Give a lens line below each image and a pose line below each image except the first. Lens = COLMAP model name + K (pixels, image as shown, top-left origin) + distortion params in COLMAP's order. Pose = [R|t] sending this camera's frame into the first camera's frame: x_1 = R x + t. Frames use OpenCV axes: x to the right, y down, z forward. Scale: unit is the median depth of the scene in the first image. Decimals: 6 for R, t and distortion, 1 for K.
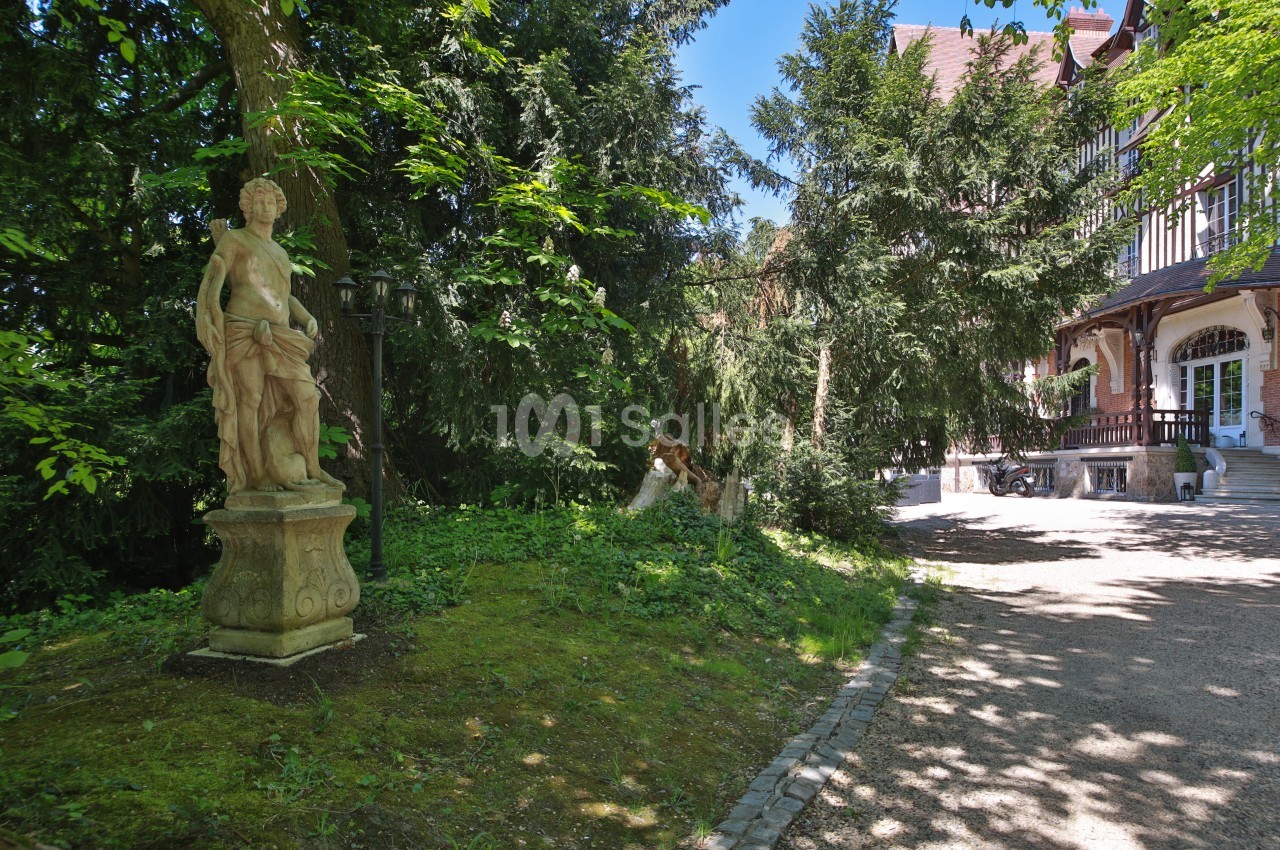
lens RADIAL K [[809.8, 0, 640.0], [0, 809.8, 425.0], [0, 0, 1]] dist [0.063116, -0.059987]
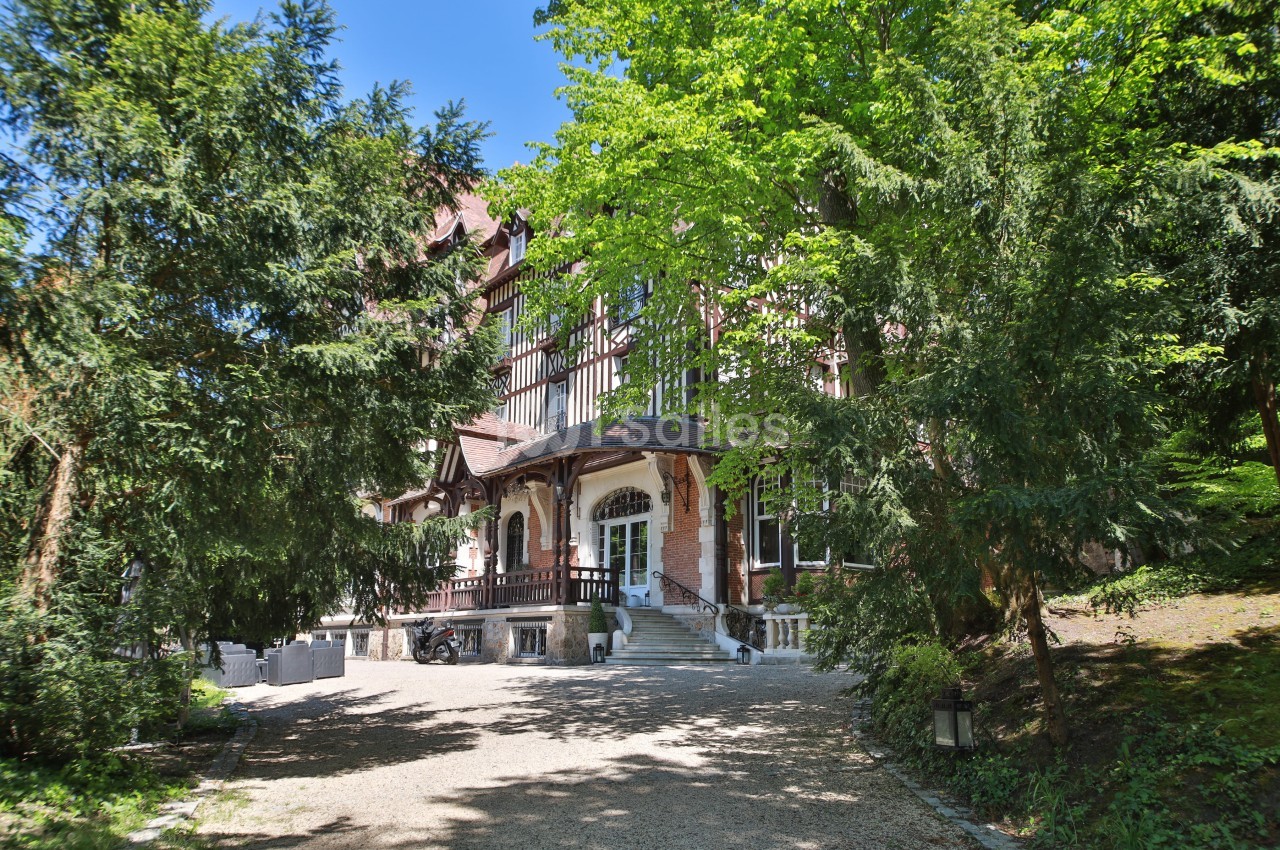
lens RADIAL K [[858.1, 0, 640.0], [0, 858.1, 425.0], [0, 0, 1]] dist [0.053226, 0.001018]
pose [[0.824757, 0.122564, 0.552045, 0.106333], [-0.021744, 0.982381, -0.185622, 0.003659], [-0.565069, 0.141090, 0.812891, 0.100667]]
